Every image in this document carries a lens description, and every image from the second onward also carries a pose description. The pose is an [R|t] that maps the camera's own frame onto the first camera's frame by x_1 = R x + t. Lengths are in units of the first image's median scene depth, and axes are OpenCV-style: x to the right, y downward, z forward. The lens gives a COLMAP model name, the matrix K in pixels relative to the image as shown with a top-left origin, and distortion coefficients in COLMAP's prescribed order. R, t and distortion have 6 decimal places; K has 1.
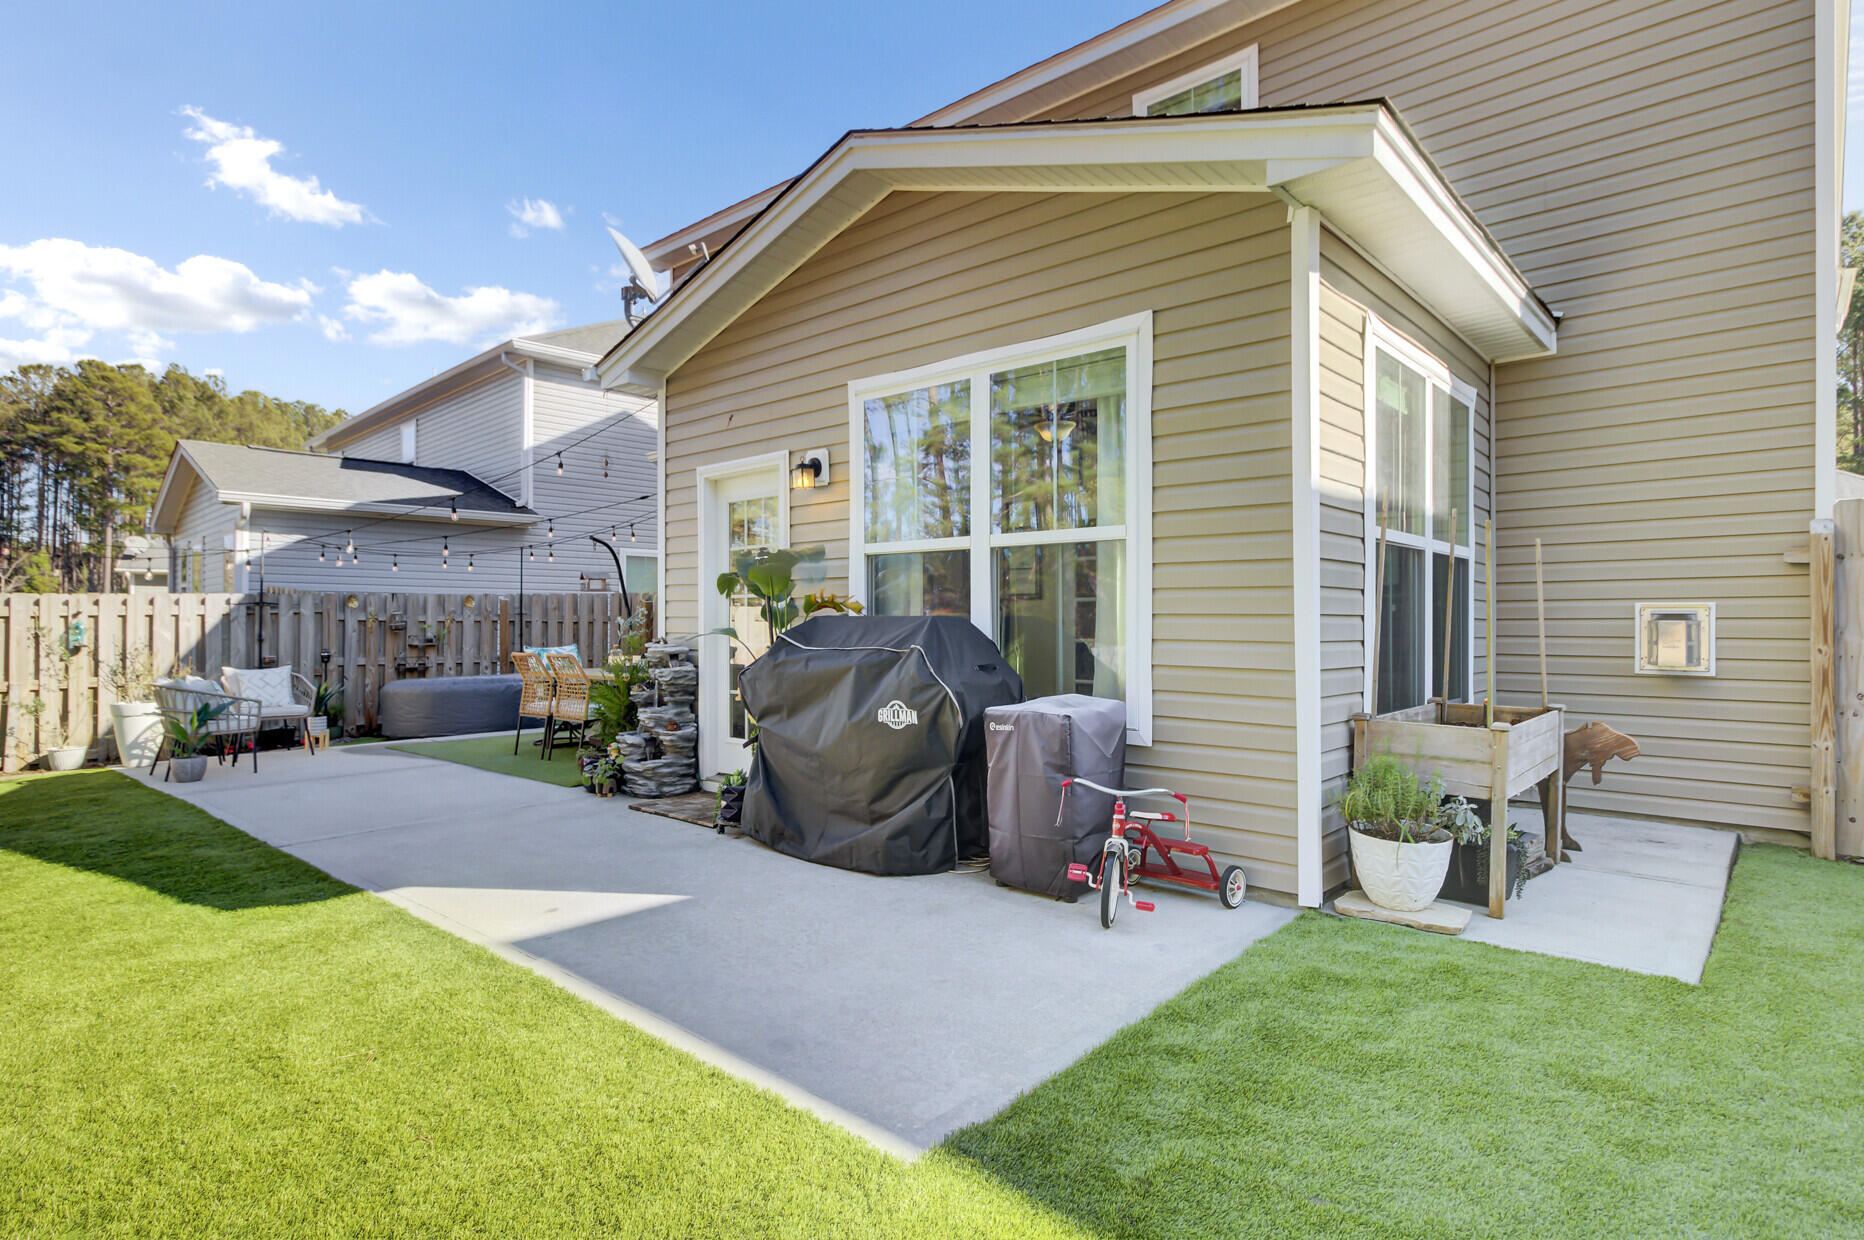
lens RADIAL K [[954.2, 0, 929.0], [0, 954.2, 615.5], [0, 0, 1]] dist [-0.004924, -0.000370]
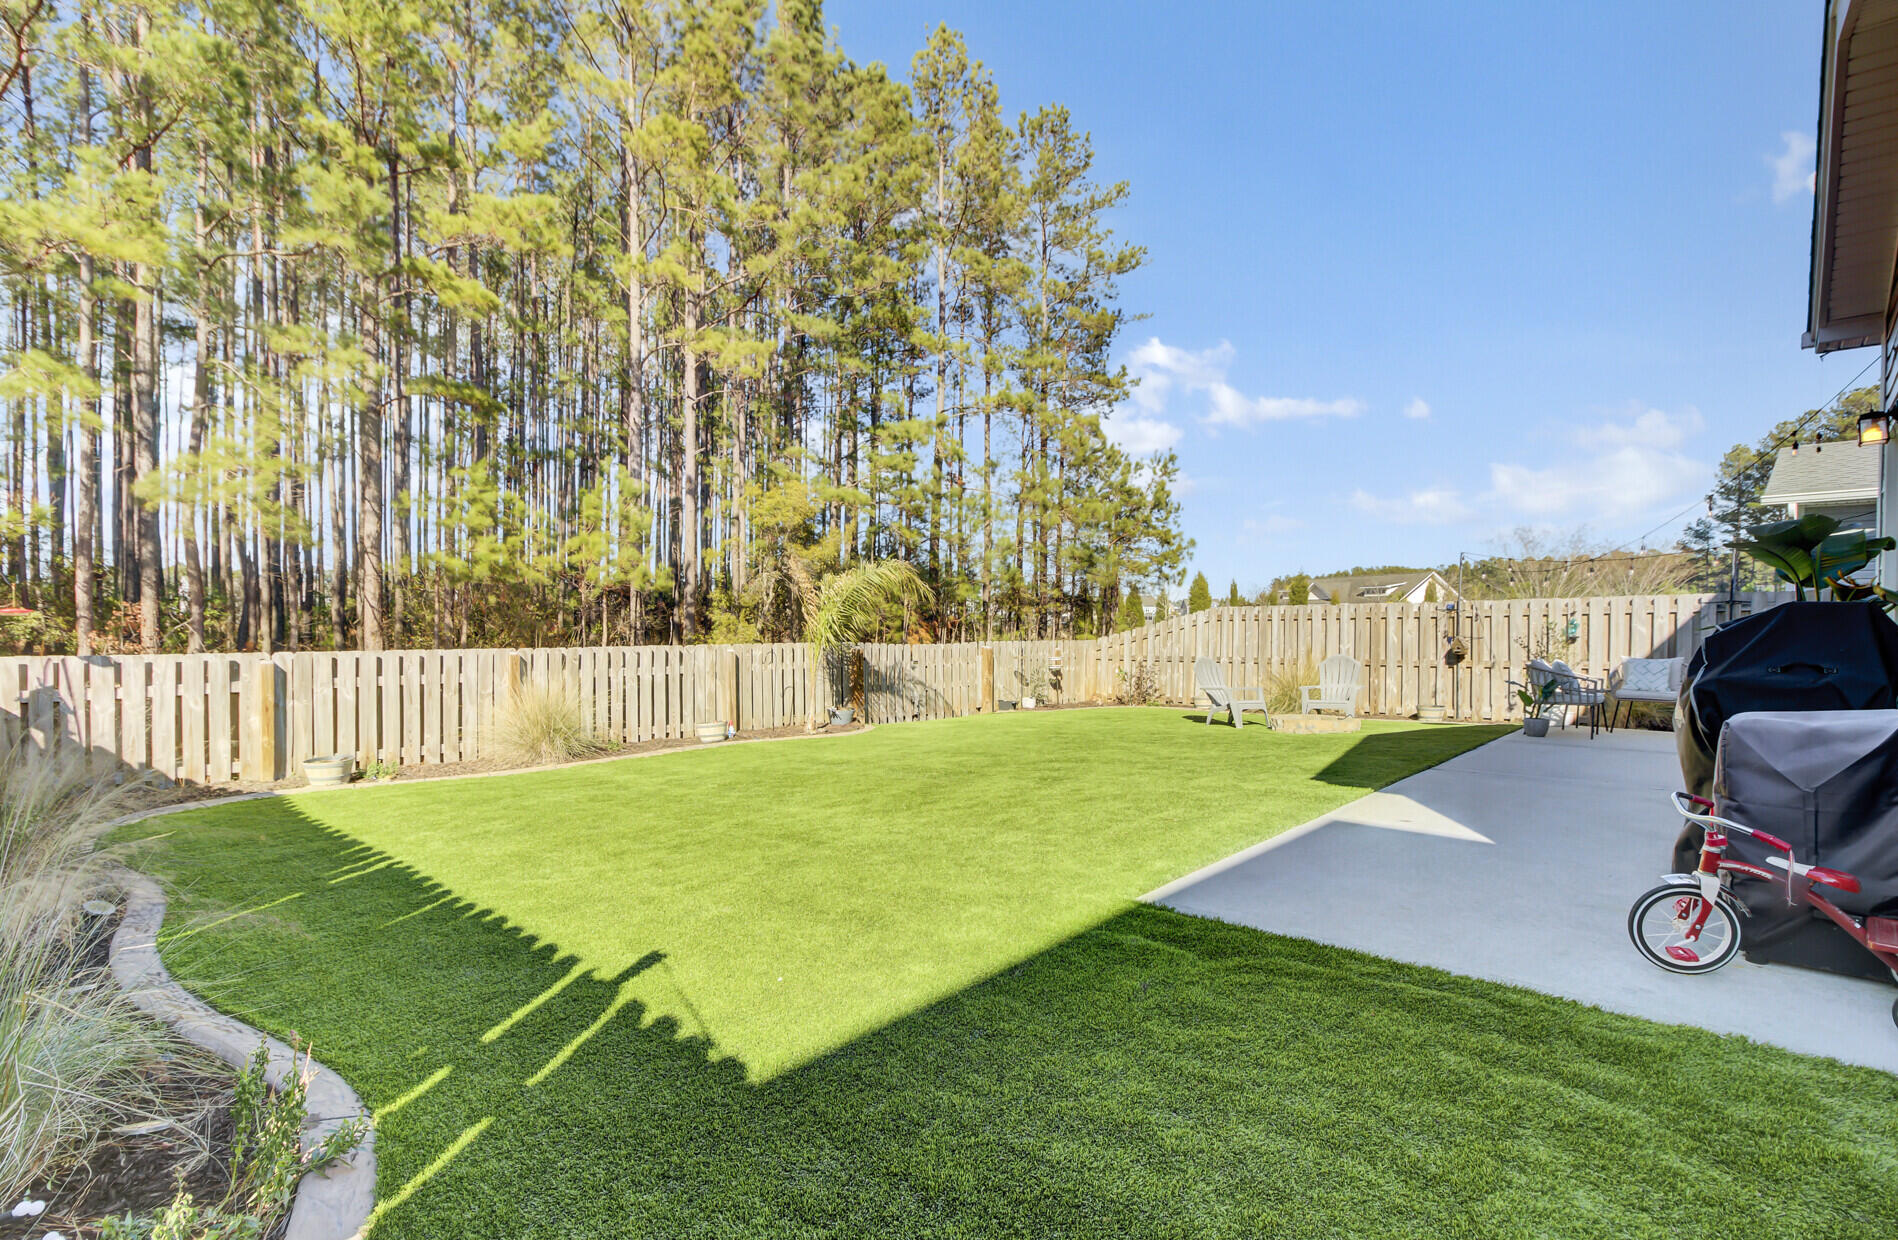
lens RADIAL K [[876.9, 0, 947.9], [0, 876.9, 628.5], [0, 0, 1]] dist [-0.017893, 0.000126]
pose [[-0.002343, 0.007605, -0.999968, 0.695973], [0.004241, 0.999962, 0.007595, 0.014917], [0.999988, -0.004223, -0.002376, 0.275610]]
